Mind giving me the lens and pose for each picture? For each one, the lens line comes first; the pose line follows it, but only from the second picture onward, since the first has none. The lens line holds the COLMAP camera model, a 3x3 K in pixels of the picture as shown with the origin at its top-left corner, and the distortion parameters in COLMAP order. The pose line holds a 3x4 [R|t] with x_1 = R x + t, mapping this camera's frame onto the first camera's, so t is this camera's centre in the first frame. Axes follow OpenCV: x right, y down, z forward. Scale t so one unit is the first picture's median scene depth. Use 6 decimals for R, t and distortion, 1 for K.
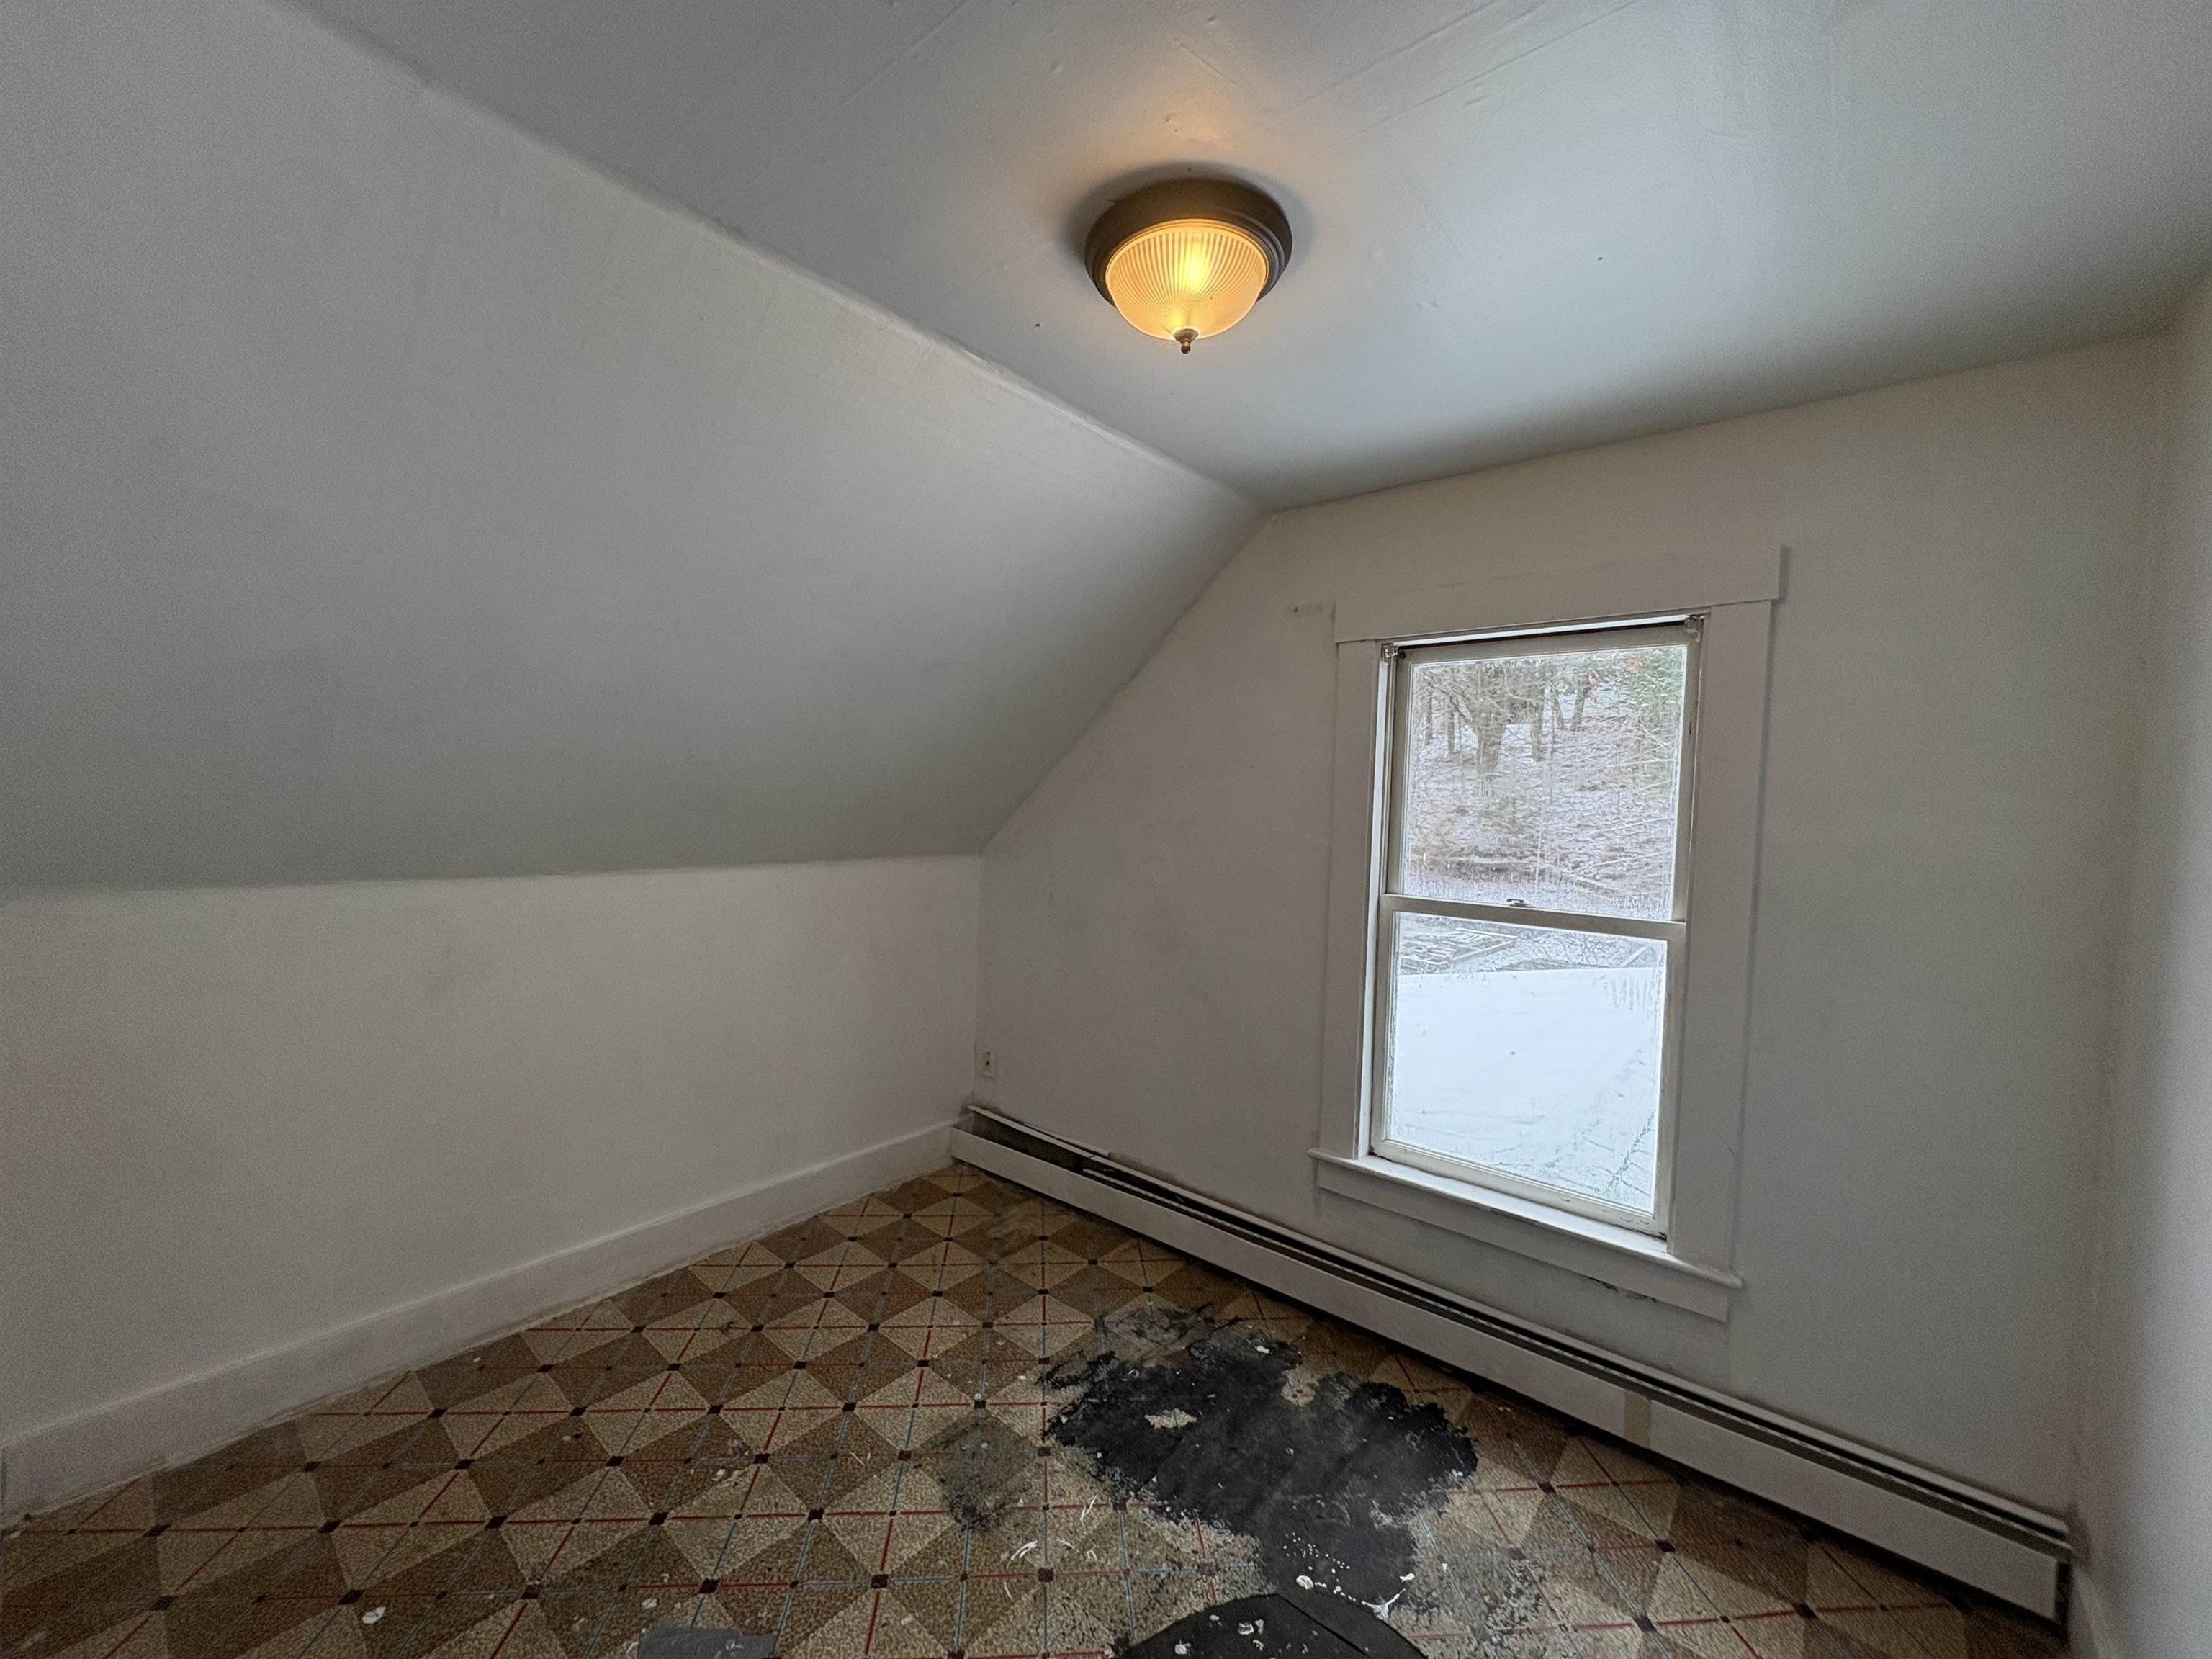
lens RADIAL K [[875.9, 0, 1078.6], [0, 875.9, 842.2], [0, 0, 1]] dist [-0.000772, -0.000299]
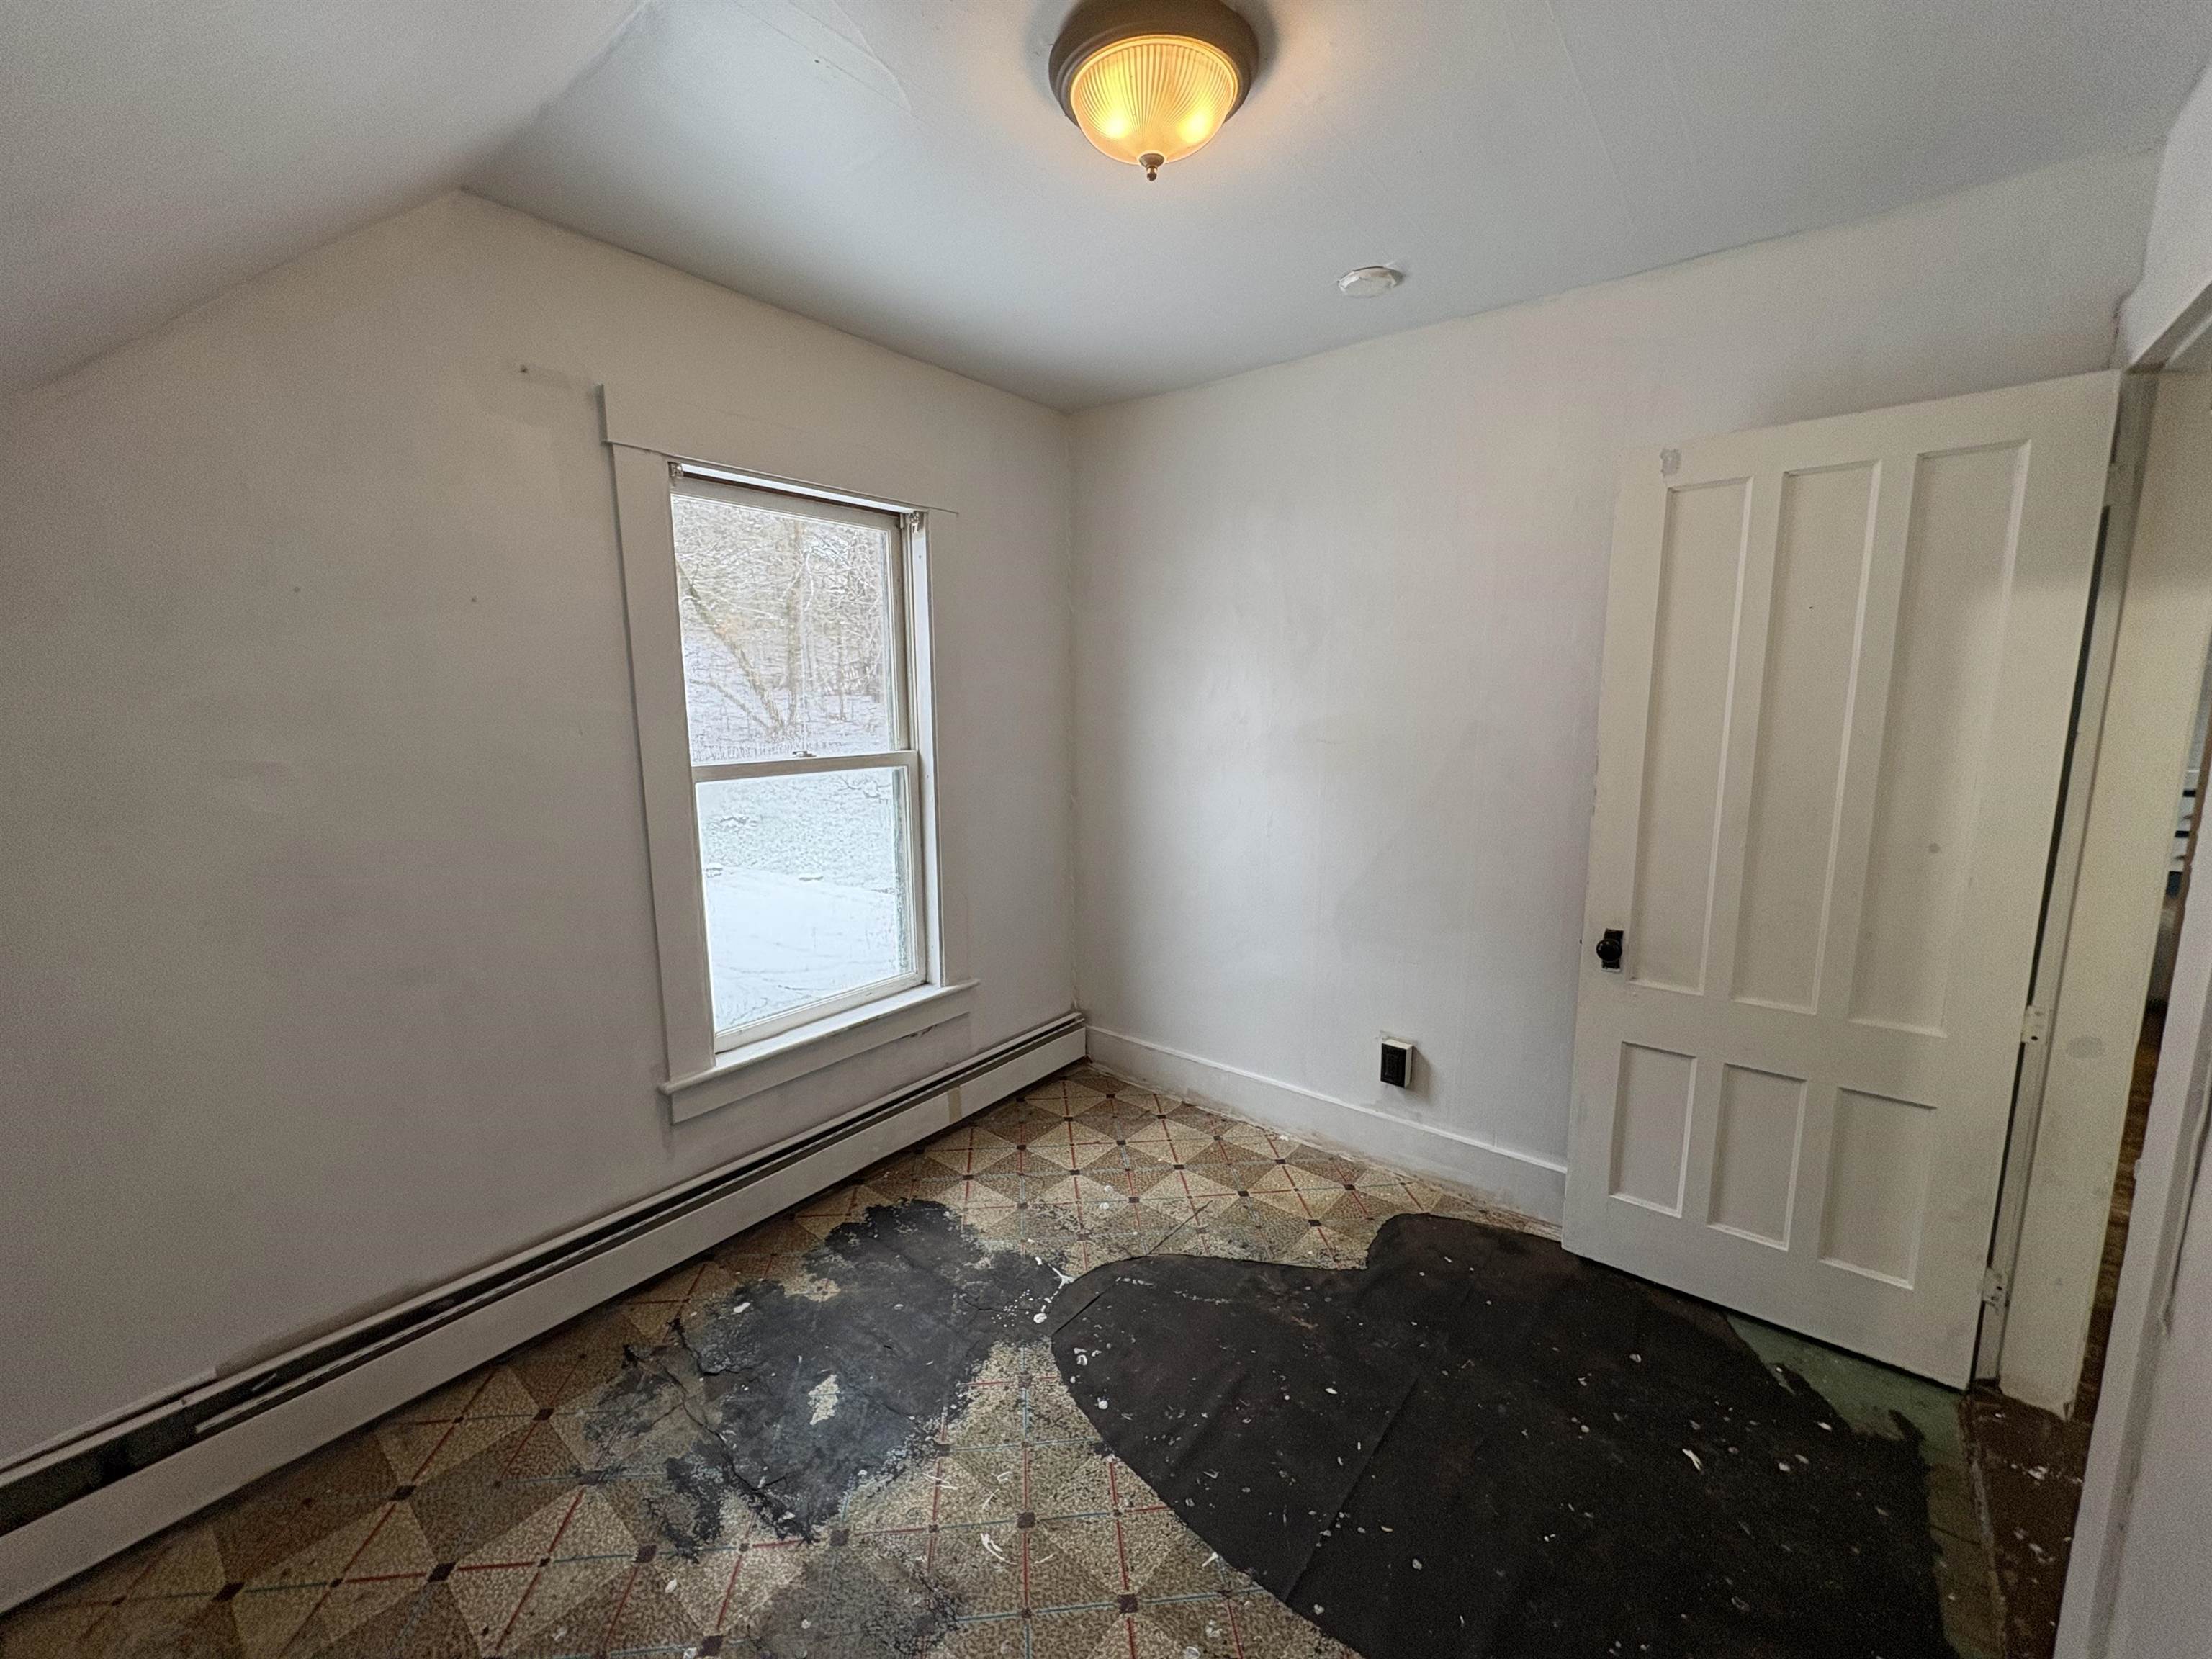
lens RADIAL K [[909.0, 0, 1092.2], [0, 909.0, 853.0], [0, 0, 1]] dist [0.002165, 0.000258]
pose [[-0.054477, -0.195513, 0.979187, -0.686139], [0.058873, 0.978308, 0.198613, -0.013749], [-0.996778, 0.068467, -0.041785, 0.770446]]
